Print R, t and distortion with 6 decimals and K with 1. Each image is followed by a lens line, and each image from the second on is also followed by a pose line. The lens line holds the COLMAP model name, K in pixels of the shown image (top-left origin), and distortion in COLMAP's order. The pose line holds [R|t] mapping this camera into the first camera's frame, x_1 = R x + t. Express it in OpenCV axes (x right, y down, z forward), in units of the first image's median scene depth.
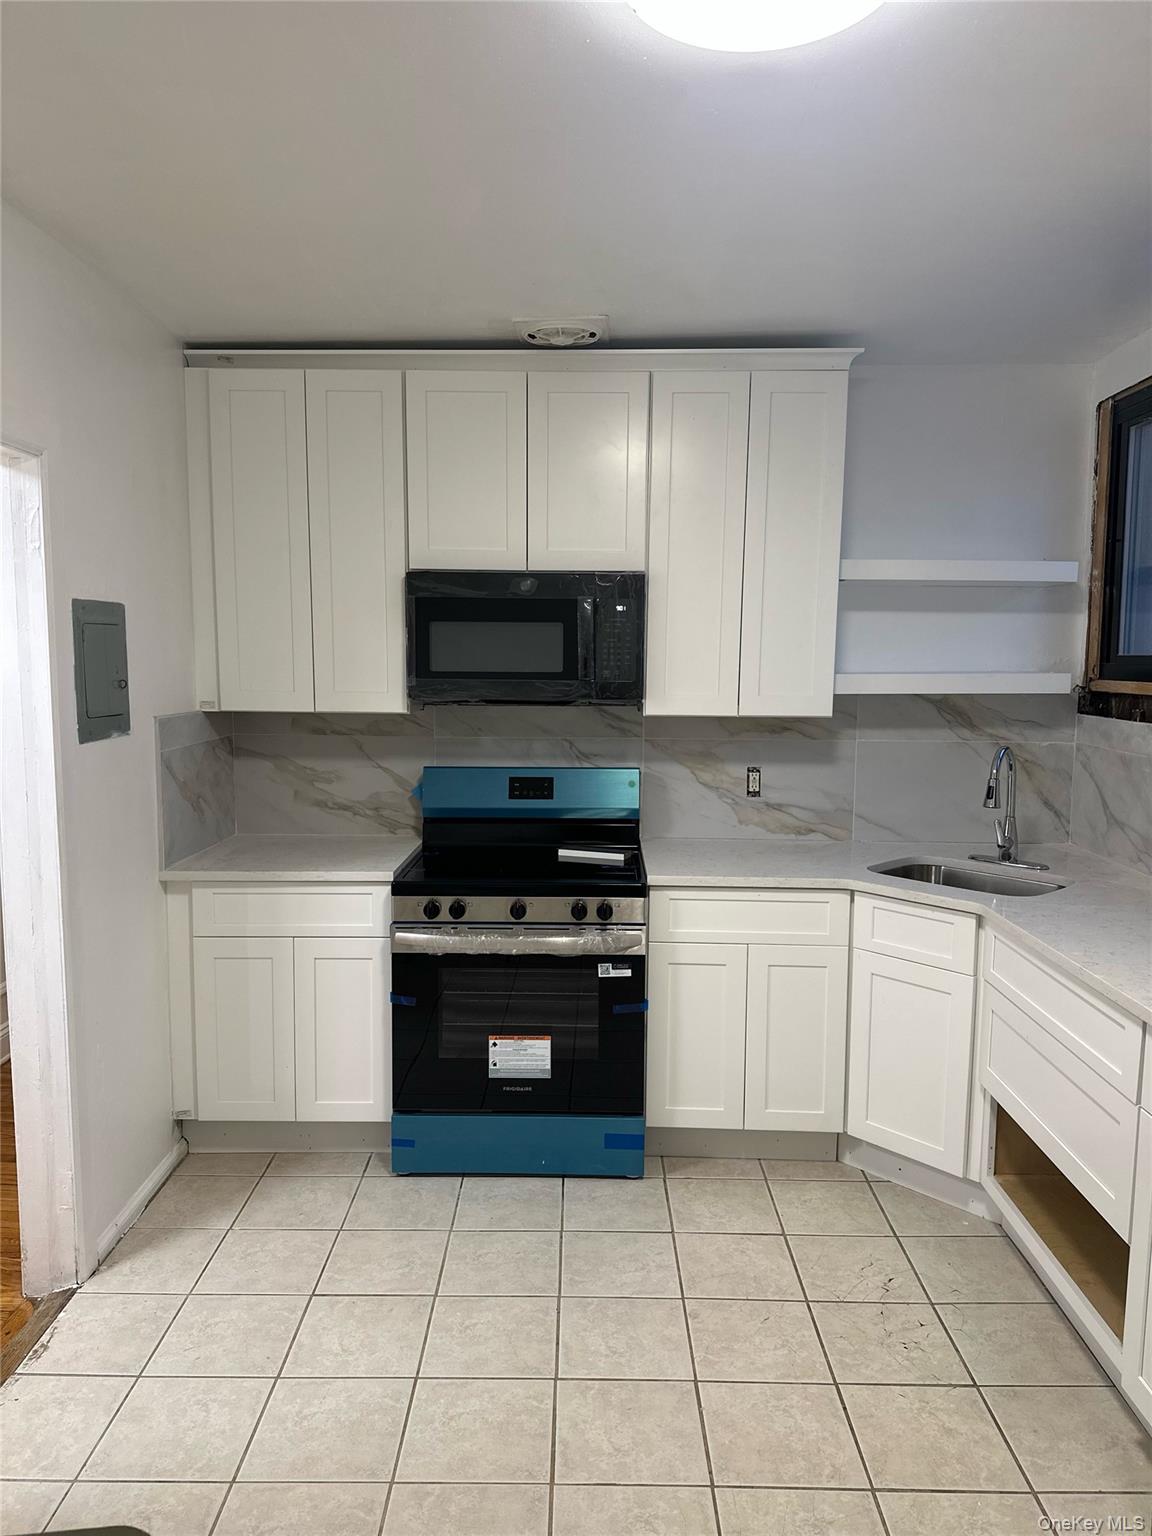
lens RADIAL K [[1080.9, 0, 554.3], [0, 1080.9, 767.4], [0, 0, 1]] dist [0.143983, -0.202974]
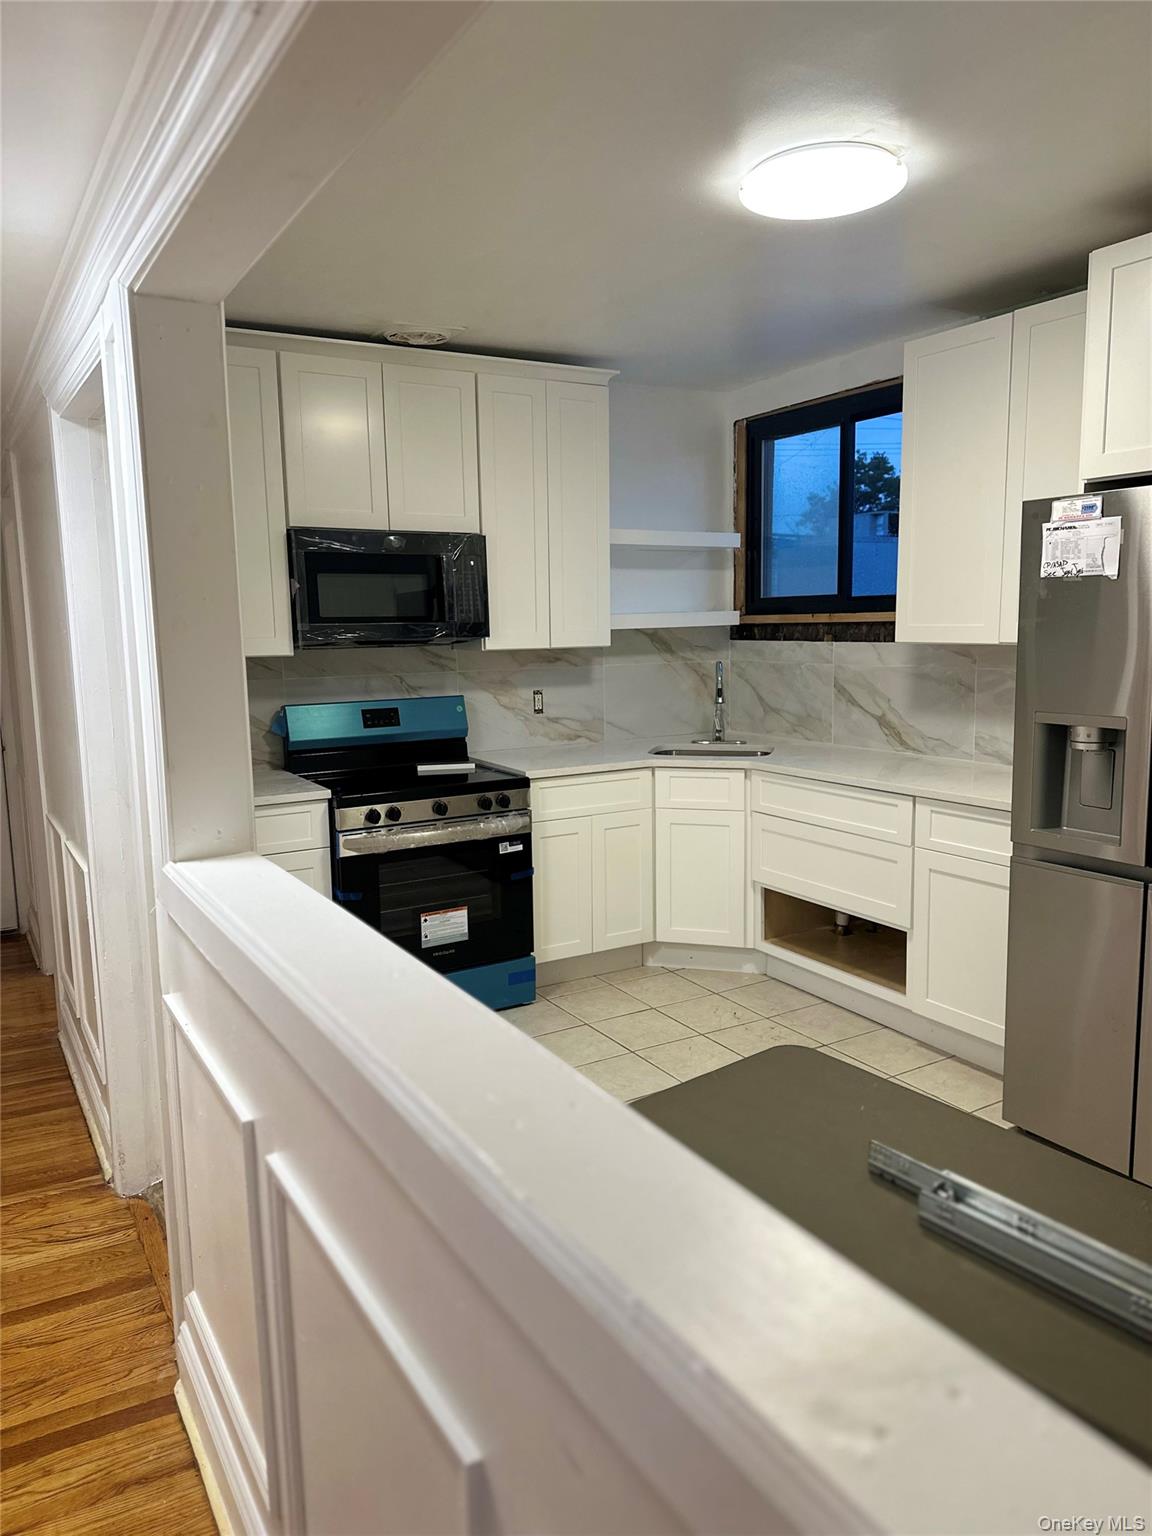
lens RADIAL K [[1080.9, 0, 554.3], [0, 1080.9, 767.4], [0, 0, 1]] dist [0.143983, -0.202974]
pose [[0.855449, -0.092547, 0.509552, -0.500134], [0.077625, 0.995702, 0.050524, 0.029981], [-0.512037, -0.003666, 0.858956, -0.114089]]
